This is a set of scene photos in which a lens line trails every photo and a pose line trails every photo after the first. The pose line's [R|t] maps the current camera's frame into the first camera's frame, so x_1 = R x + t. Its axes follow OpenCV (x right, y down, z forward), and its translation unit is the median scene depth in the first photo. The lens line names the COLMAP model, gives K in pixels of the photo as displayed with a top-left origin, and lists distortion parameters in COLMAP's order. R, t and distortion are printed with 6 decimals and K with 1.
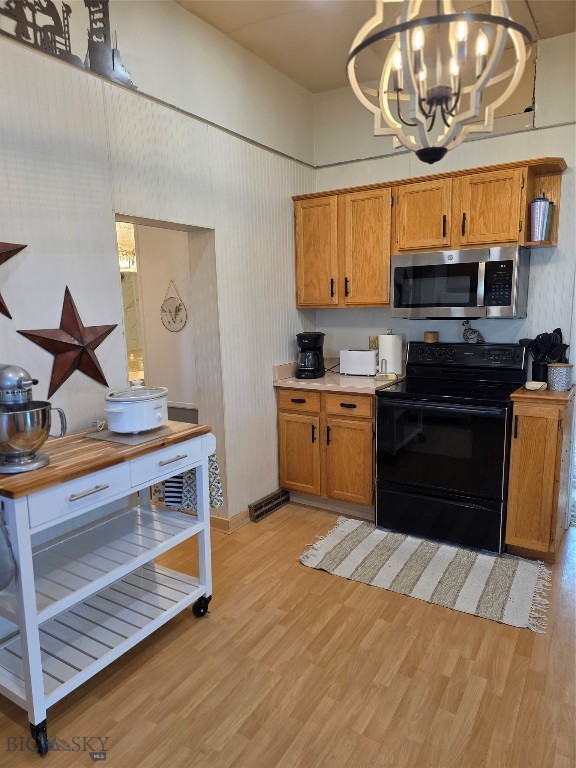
lens RADIAL K [[513.0, 0, 293.1], [0, 513.0, 385.3], [0, 0, 1]] dist [0.047115, -0.037216]
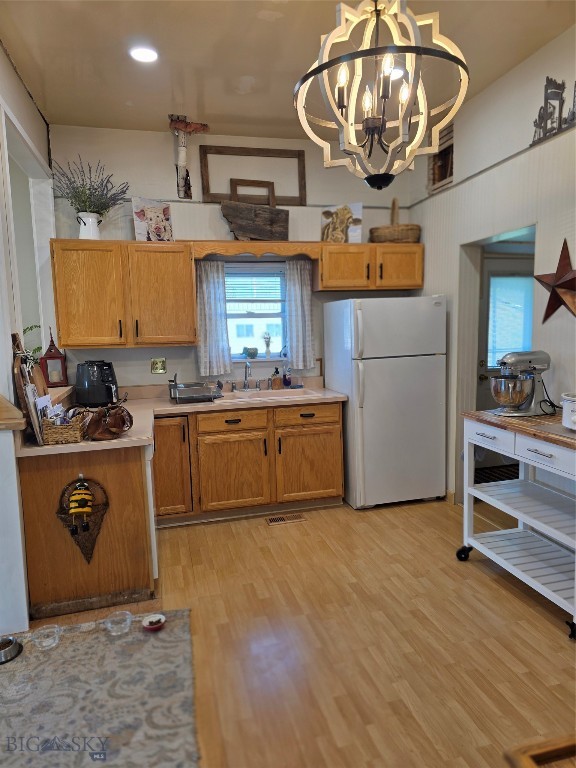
lens RADIAL K [[513.0, 0, 289.4], [0, 513.0, 386.0], [0, 0, 1]] dist [0.047115, -0.037216]
pose [[-0.691995, 0.124546, -0.711077, 0.980565], [-0.077184, 0.966595, 0.244413, -0.243367], [0.717764, 0.224016, -0.659266, 1.376775]]
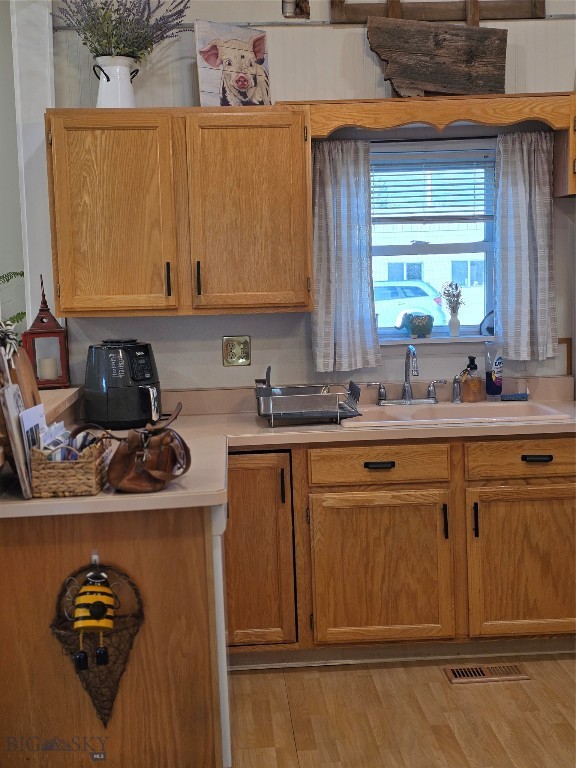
lens RADIAL K [[1068.4, 0, 288.0], [0, 1068.4, 384.9], [0, 0, 1]] dist [0.105004, 0.000000]
pose [[-0.818699, 0.104792, -0.564580, 1.073476], [-0.049201, 0.966790, 0.250792, -0.288176], [0.572111, 0.233101, -0.786354, 1.463323]]
